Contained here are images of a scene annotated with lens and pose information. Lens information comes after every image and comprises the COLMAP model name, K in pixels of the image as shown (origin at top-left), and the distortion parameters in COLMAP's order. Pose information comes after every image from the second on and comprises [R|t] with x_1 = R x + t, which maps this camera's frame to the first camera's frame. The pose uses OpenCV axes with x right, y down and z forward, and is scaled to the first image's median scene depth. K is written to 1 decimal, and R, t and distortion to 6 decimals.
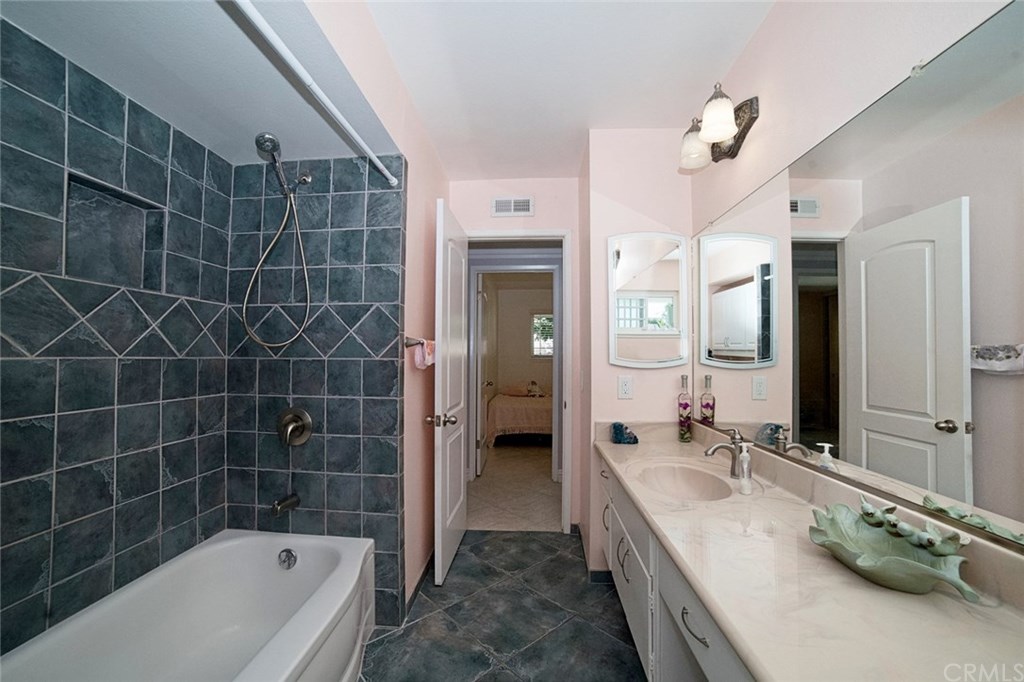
lens RADIAL K [[414.9, 0, 506.9], [0, 414.9, 341.1], [0, 0, 1]] dist [-0.106458, 0.038074]
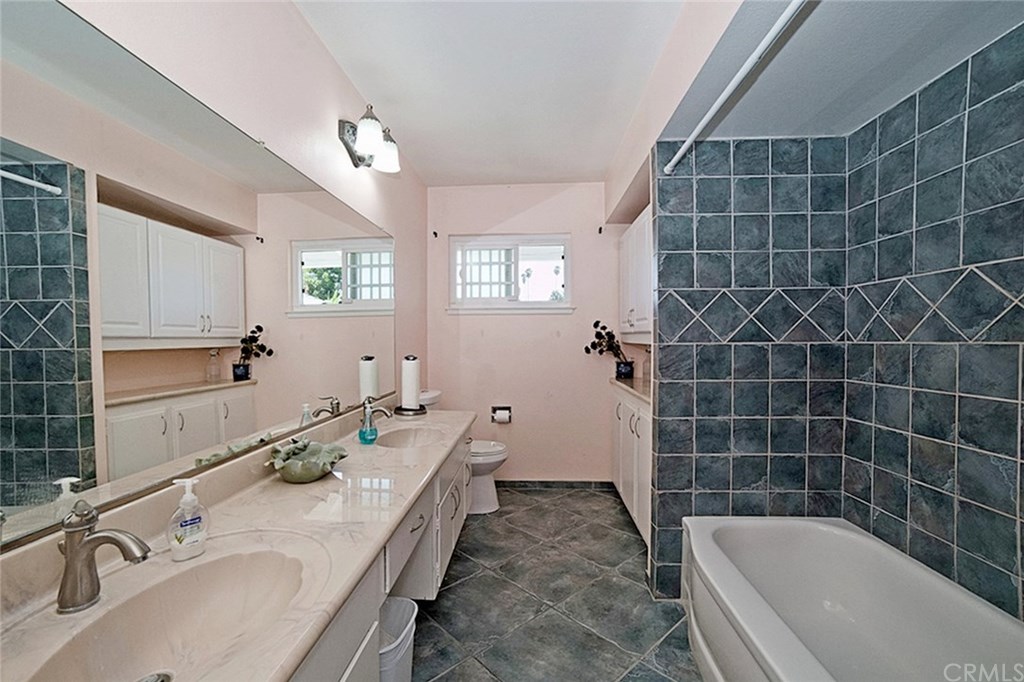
lens RADIAL K [[414.9, 0, 506.9], [0, 414.9, 341.1], [0, 0, 1]] dist [-0.106458, 0.038074]
pose [[-0.999978, 0.001100, 0.006507, 0.096092], [0.000906, 0.999558, -0.029701, 0.064262], [-0.006537, -0.029695, -0.999538, 1.914107]]
